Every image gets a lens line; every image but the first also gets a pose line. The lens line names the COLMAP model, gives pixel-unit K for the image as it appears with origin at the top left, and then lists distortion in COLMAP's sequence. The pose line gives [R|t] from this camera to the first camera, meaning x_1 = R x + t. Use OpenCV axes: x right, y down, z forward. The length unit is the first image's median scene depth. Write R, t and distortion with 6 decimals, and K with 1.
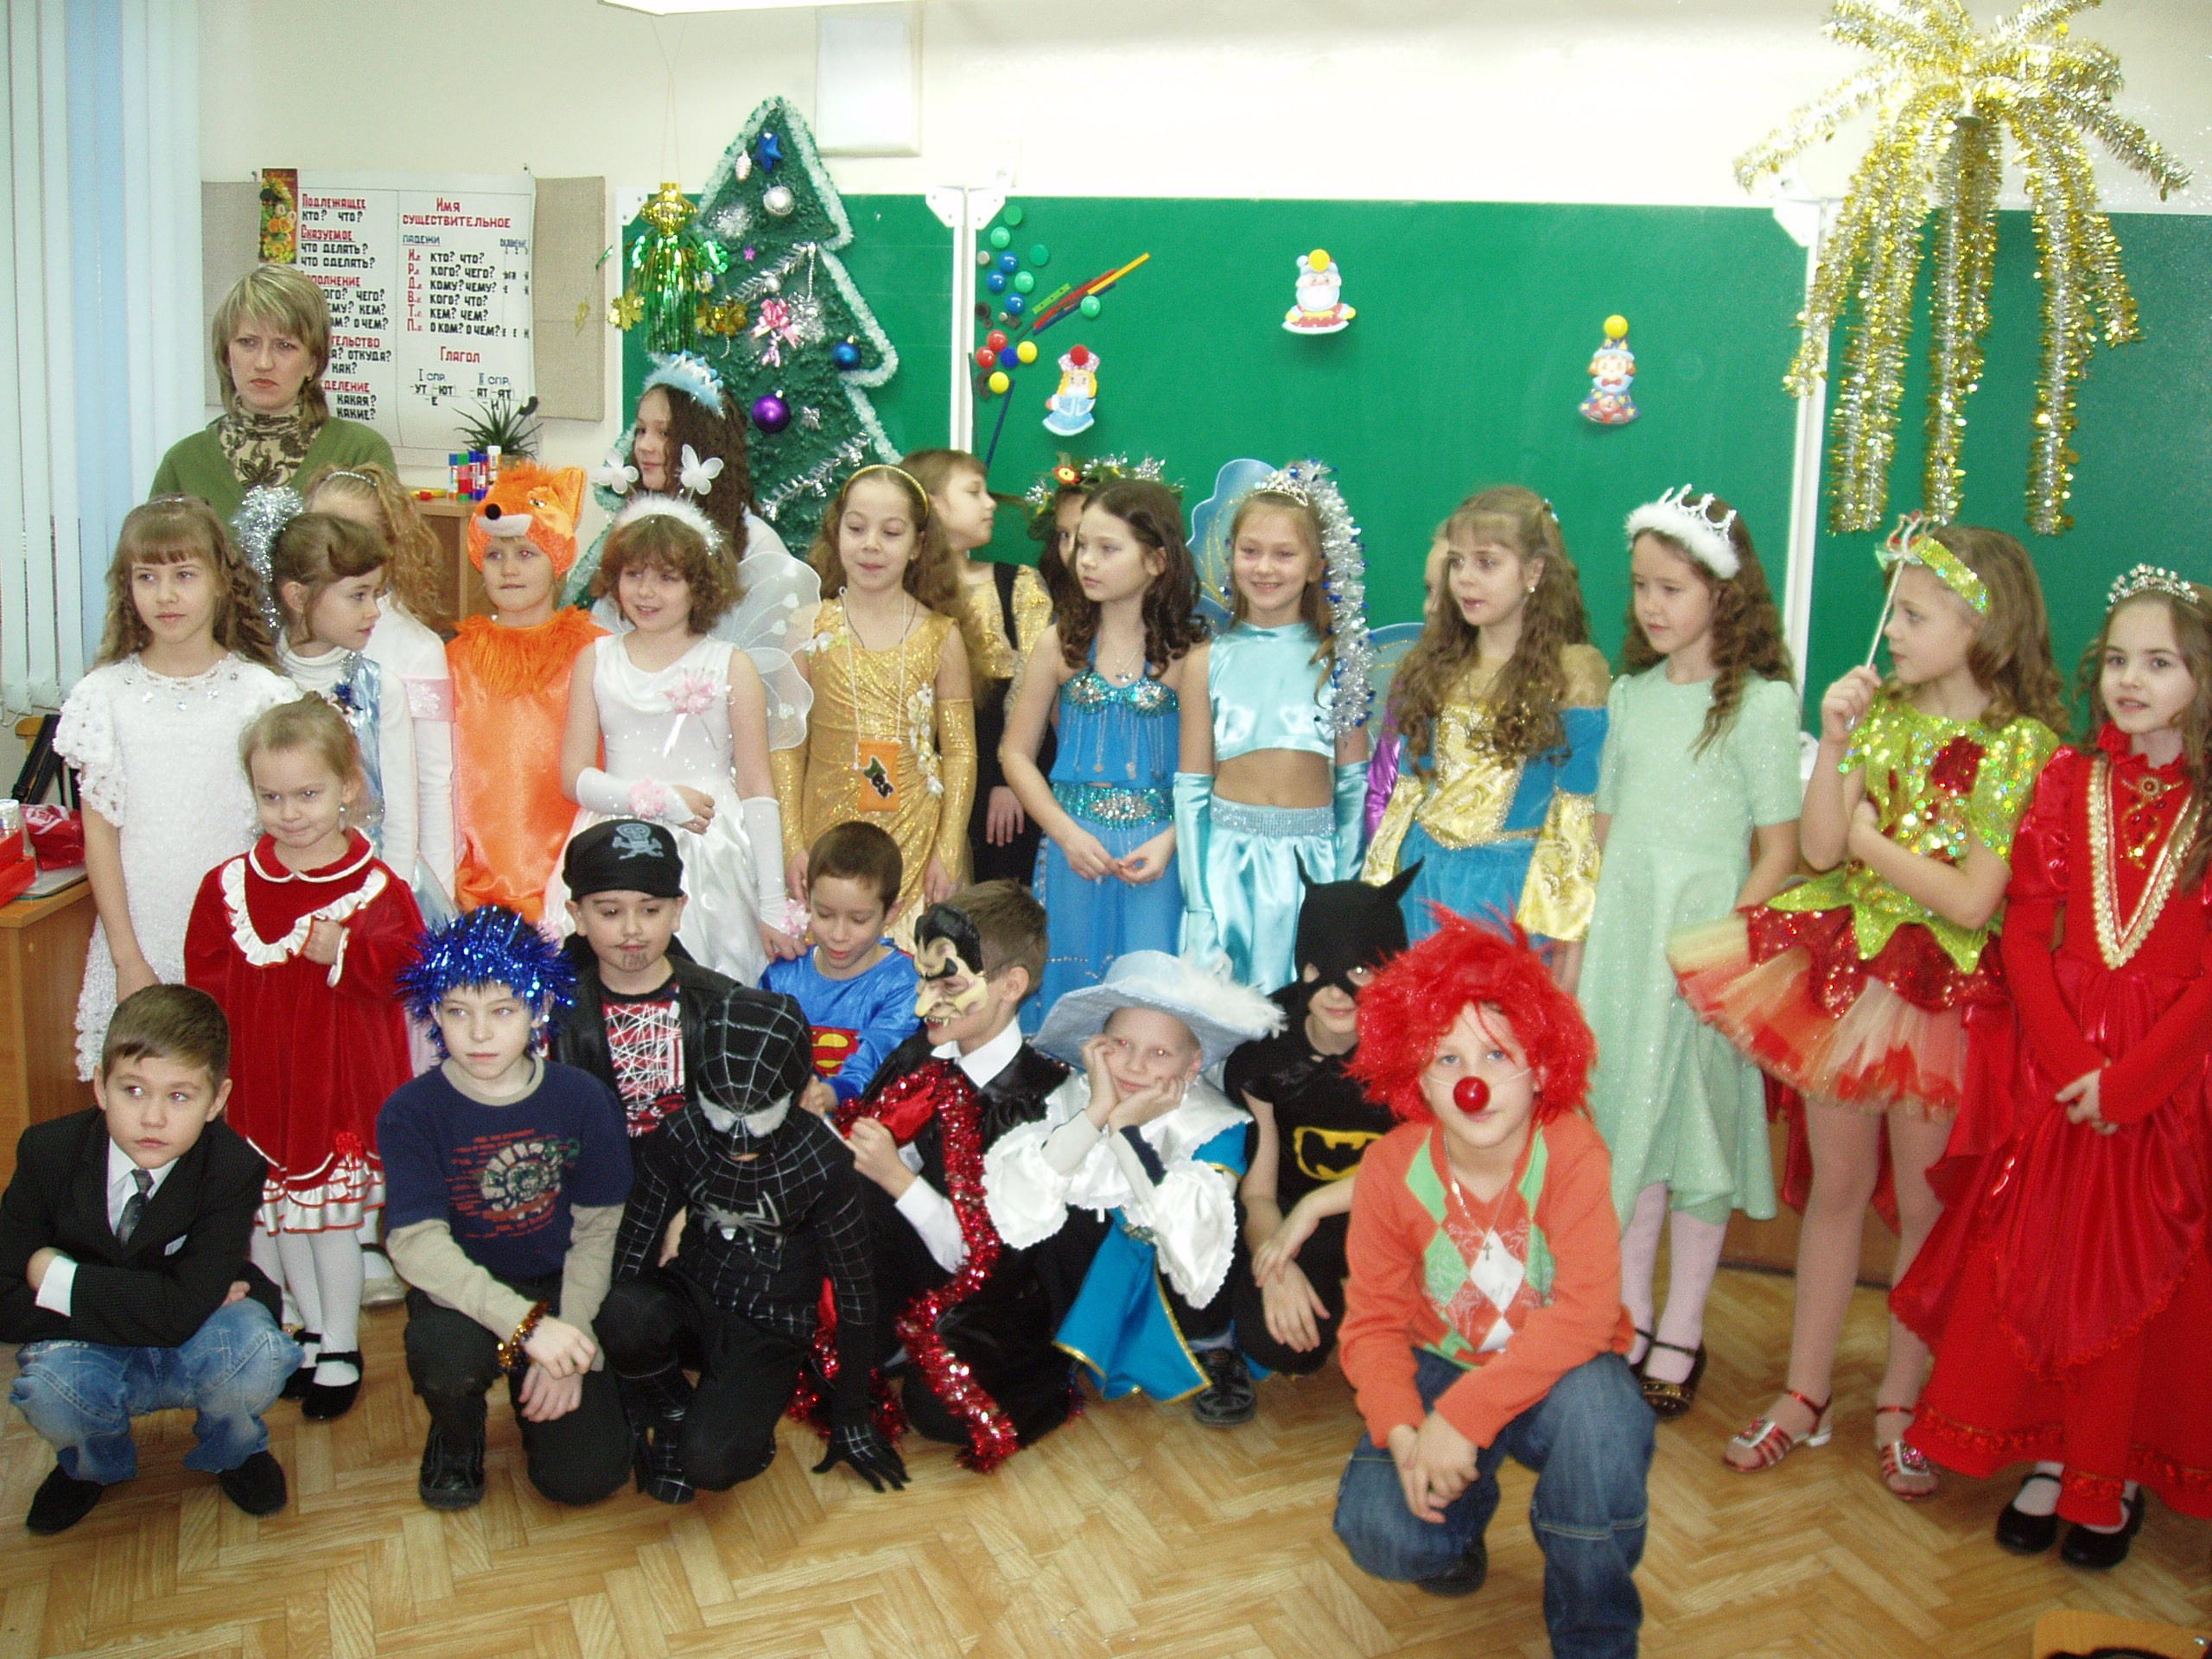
lens RADIAL K [[2409.0, 0, 1136.1], [0, 2409.0, 835.3], [0, 0, 1]] dist [-0.113290, 0.037837]
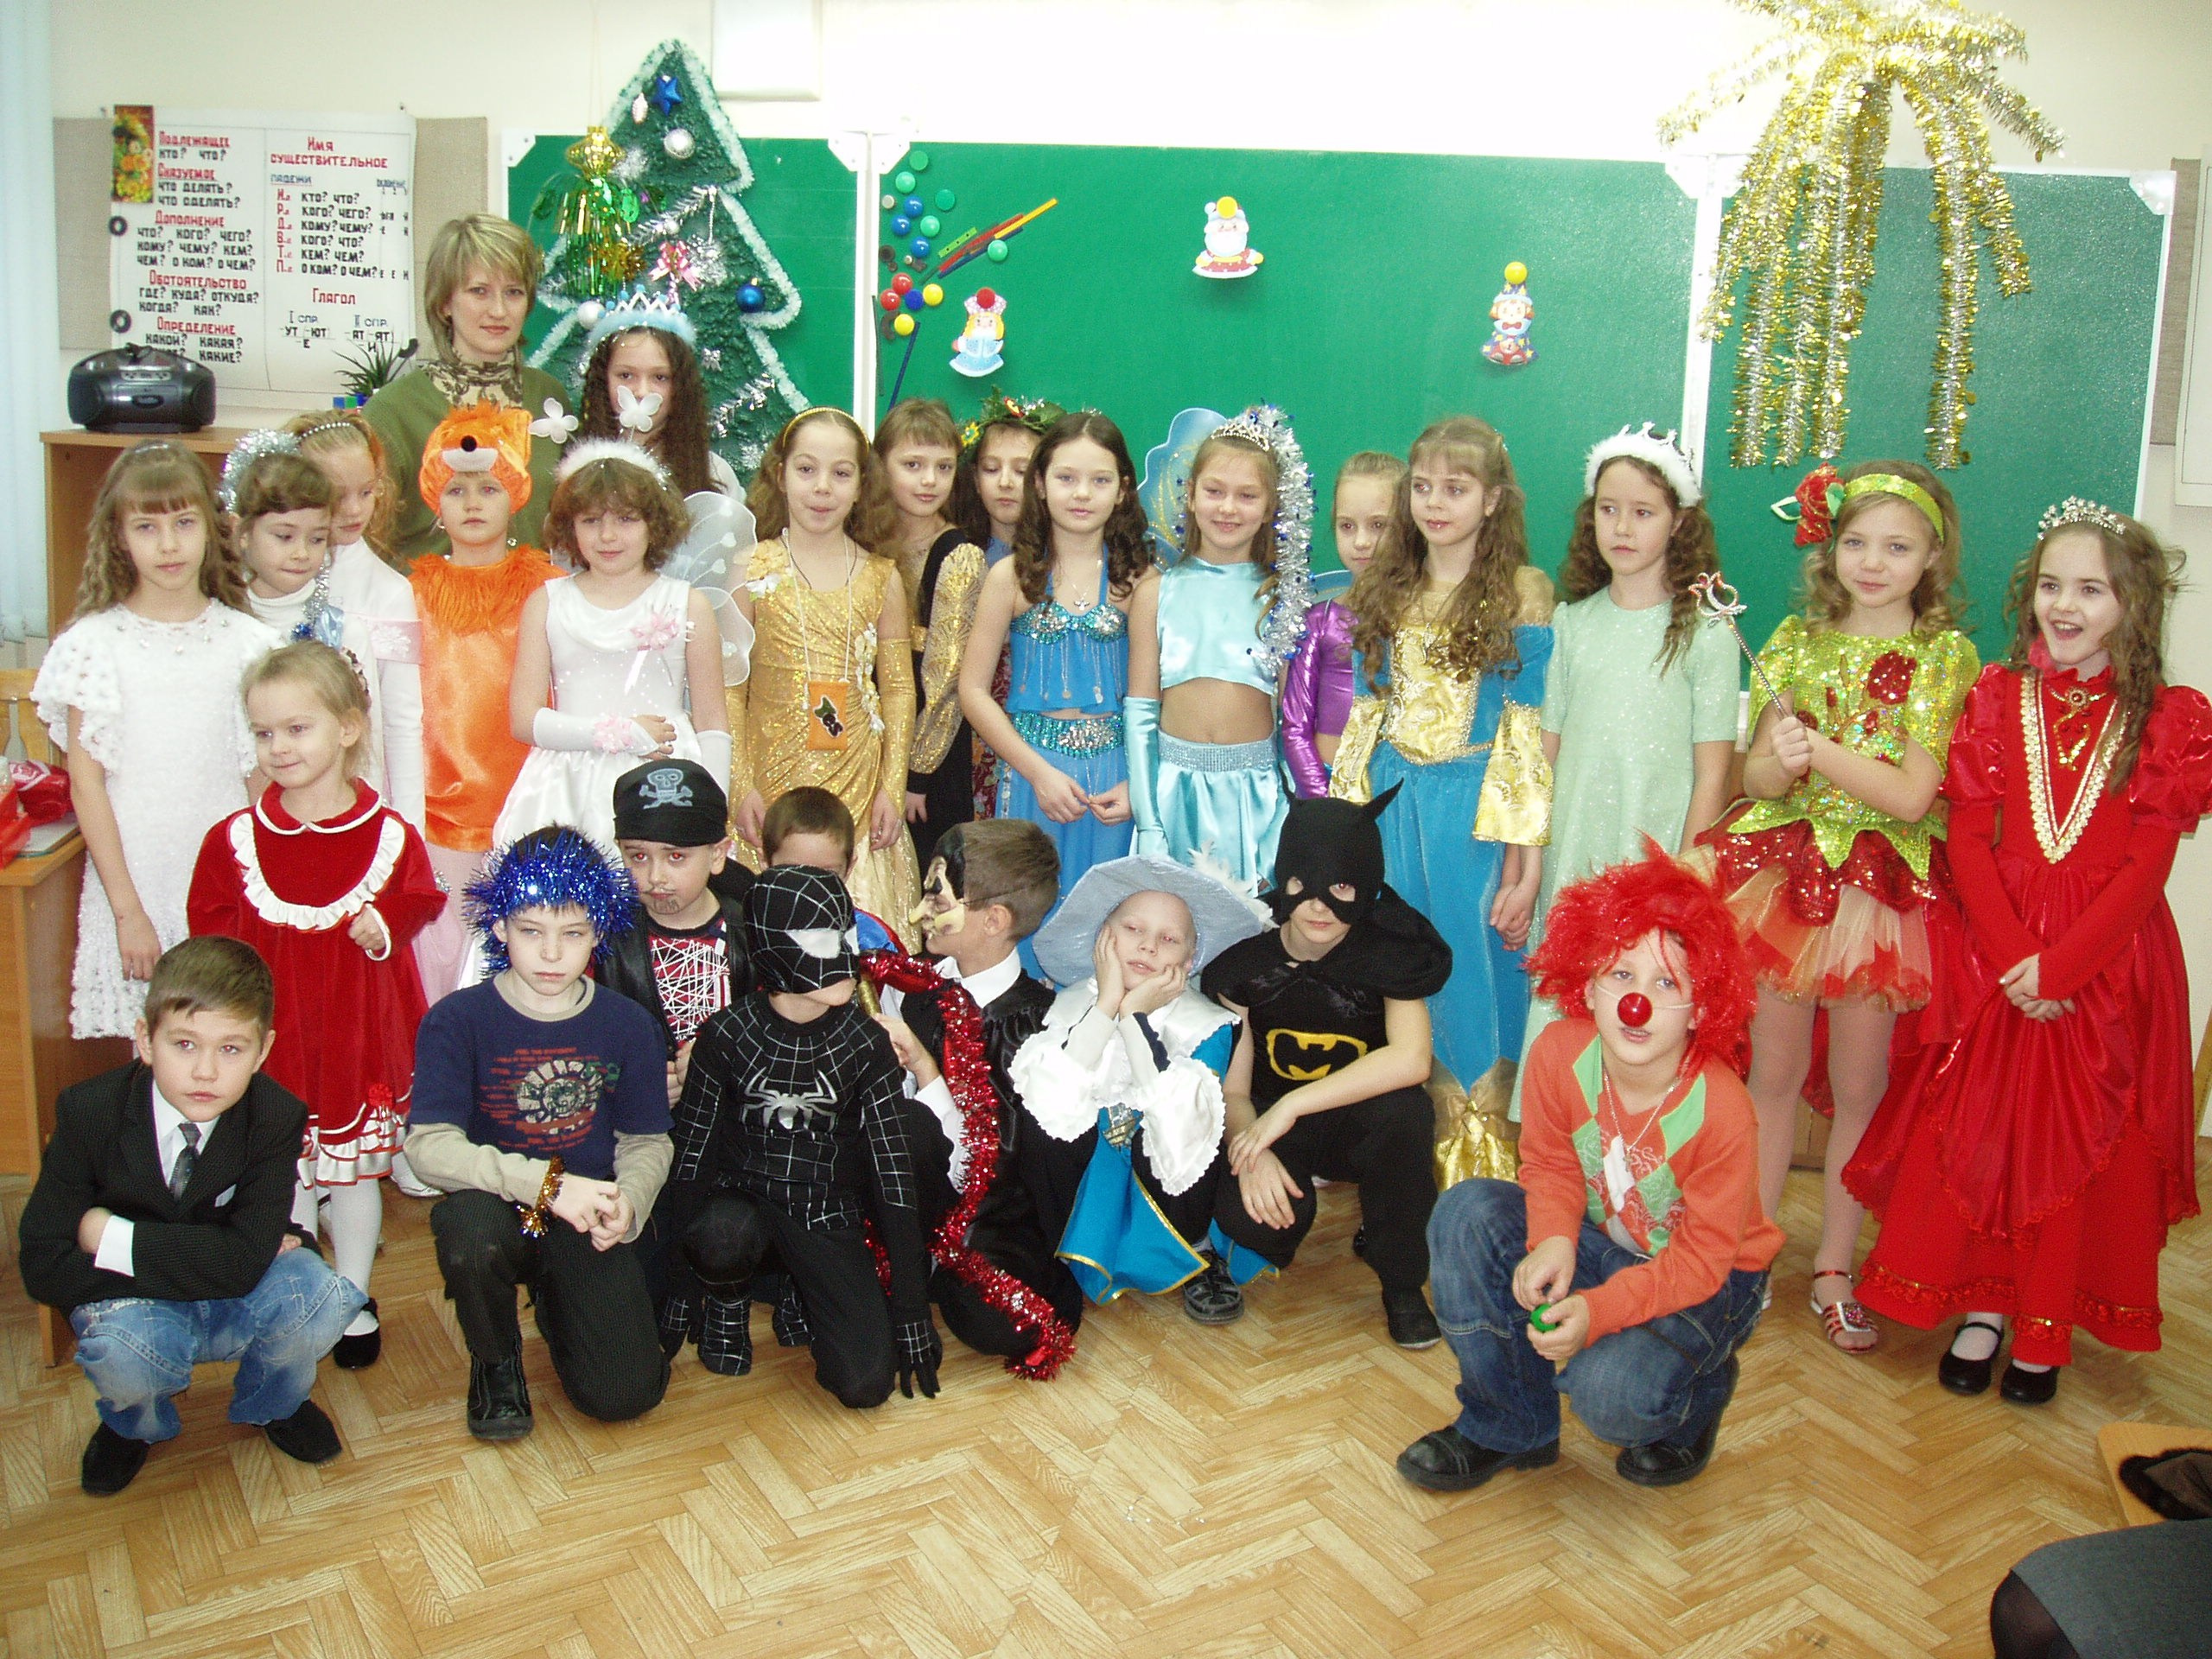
lens RADIAL K [[2409.0, 0, 1136.1], [0, 2409.0, 835.3], [0, 0, 1]] dist [-0.113290, 0.037837]
pose [[0.990345, -0.028961, 0.135566, -0.105340], [0.024732, 0.999157, 0.032770, -0.002721], [-0.136400, -0.029100, 0.990226, -0.028391]]
